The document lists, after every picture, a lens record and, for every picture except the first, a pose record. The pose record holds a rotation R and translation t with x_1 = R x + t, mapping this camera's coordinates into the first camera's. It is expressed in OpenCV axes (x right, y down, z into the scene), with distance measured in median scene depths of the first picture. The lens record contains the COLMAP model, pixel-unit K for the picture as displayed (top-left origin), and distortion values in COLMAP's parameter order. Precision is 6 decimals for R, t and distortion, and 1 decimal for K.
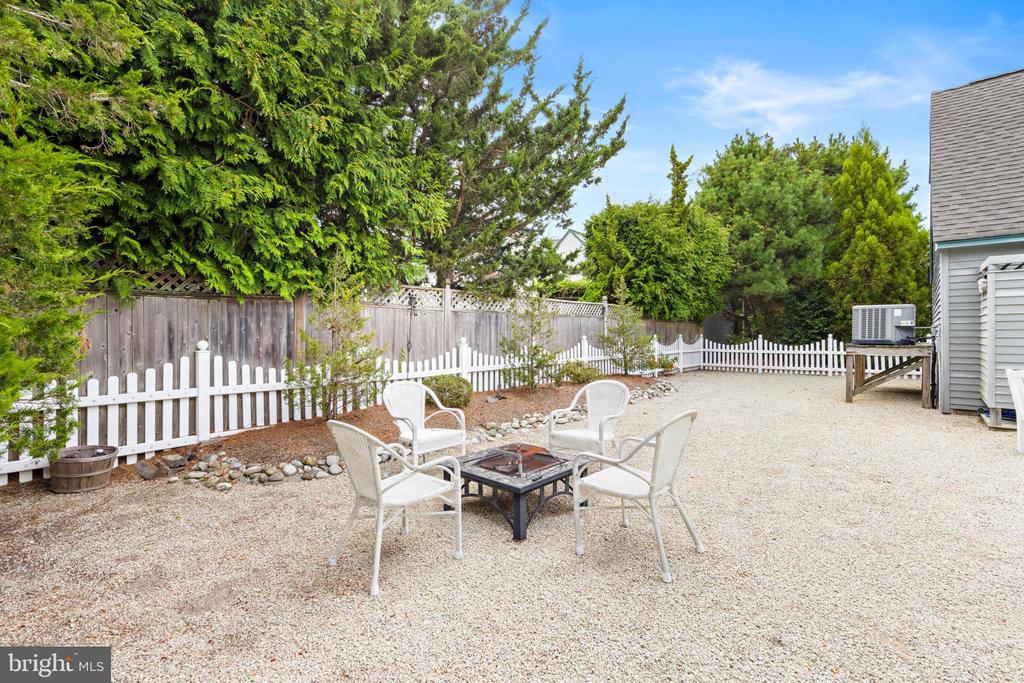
lens RADIAL K [[455.1, 0, 514.3], [0, 455.1, 338.6], [0, 0, 1]] dist [0.001253, 0.000018]
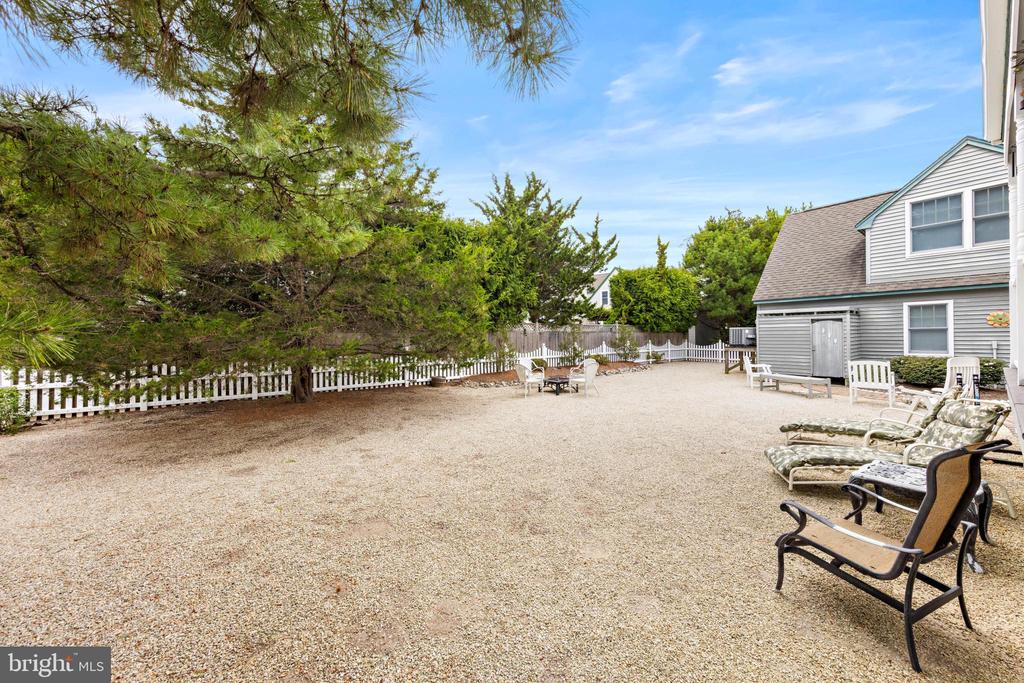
lens RADIAL K [[368.9, 0, 516.2], [0, 368.9, 337.7], [0, 0, 1]] dist [0.001439, 0.000095]
pose [[0.982654, -0.004352, -0.185397, 0.066484], [0.003664, 0.999985, -0.004052, -0.015971], [0.185412, 0.003302, 0.982655, -0.585669]]
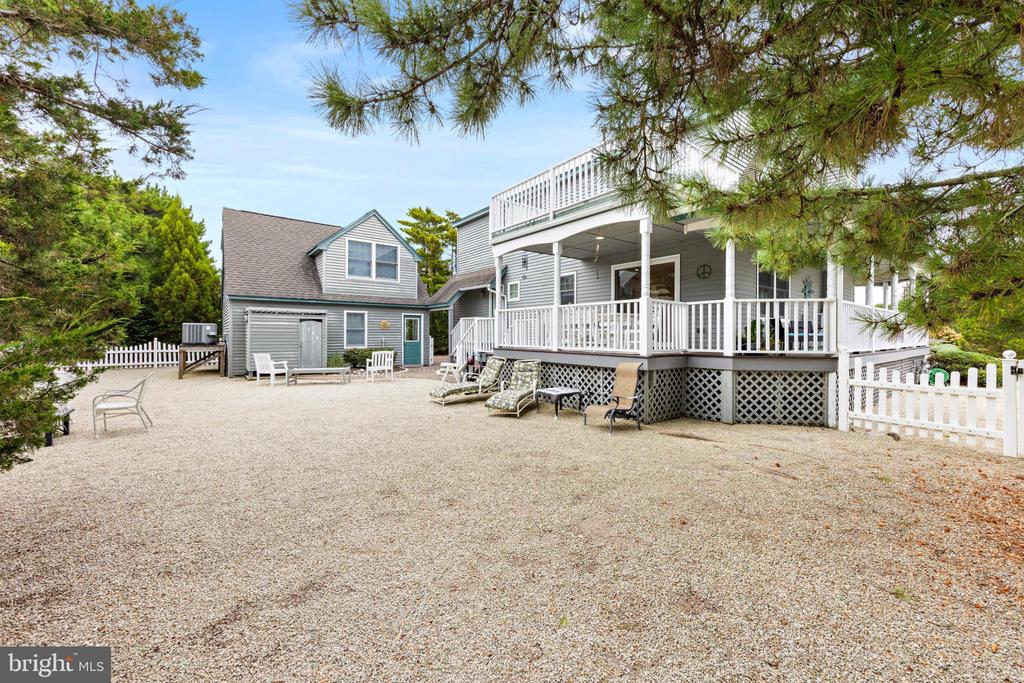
lens RADIAL K [[390.5, 0, 513.2], [0, 390.5, 335.8], [0, 0, 1]] dist [0.001666, 0.000070]
pose [[0.176957, 0.003218, 0.984213, -0.339031], [0.003531, 0.999986, -0.003904, -0.009054], [-0.984212, 0.004166, 0.176943, -0.339797]]
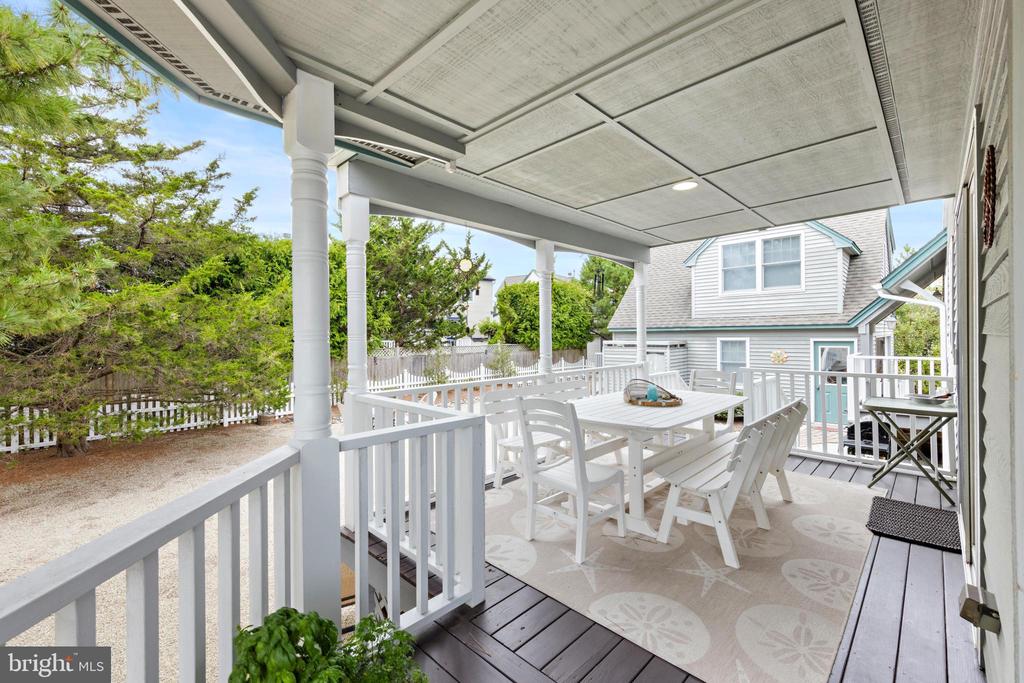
lens RADIAL K [[435.5, 0, 519.4], [0, 435.5, 334.0], [0, 0, 1]] dist [0.020400, 0.000434]
pose [[0.999030, -0.003679, -0.043883, 0.338267], [0.003315, 0.999960, -0.008358, -0.097008], [0.043912, 0.008204, 0.999002, -0.689182]]
